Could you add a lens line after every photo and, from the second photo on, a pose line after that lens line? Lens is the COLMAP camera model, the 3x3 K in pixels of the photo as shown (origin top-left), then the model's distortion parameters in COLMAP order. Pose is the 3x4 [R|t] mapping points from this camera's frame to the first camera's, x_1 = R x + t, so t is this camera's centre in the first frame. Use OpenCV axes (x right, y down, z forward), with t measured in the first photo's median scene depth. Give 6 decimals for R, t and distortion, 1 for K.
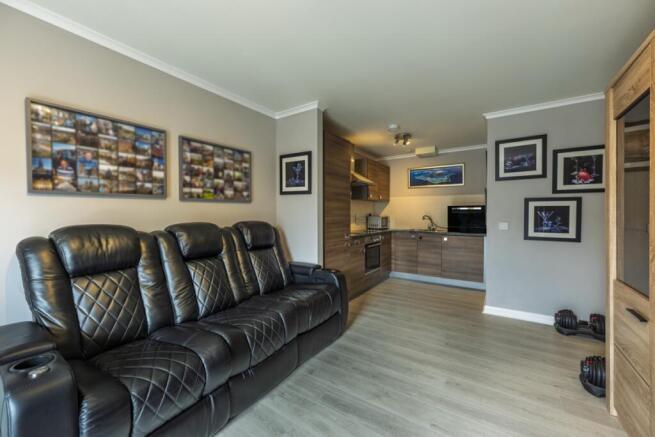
lens RADIAL K [[269.7, 0, 327.0], [0, 269.7, 210.6], [0, 0, 1]] dist [-0.000609, -0.000043]
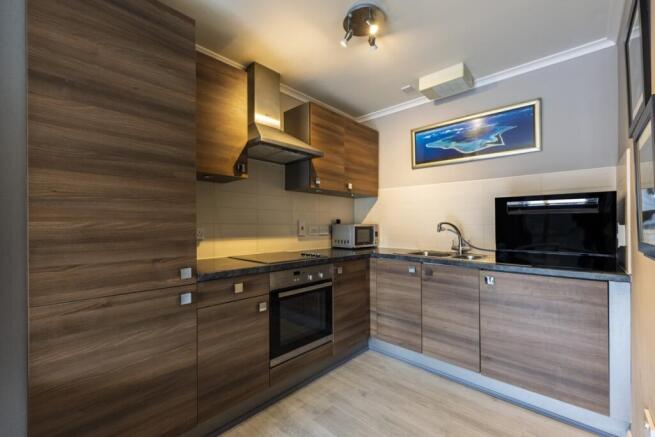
lens RADIAL K [[258.2, 0, 327.5], [0, 258.2, 218.5], [0, 0, 1]] dist [-0.000565, 0.000062]
pose [[0.977848, -0.005141, -0.209253, 0.264033], [0.002516, 0.999915, -0.012808, 0.017126], [0.209301, 0.011998, 0.977778, 0.533542]]
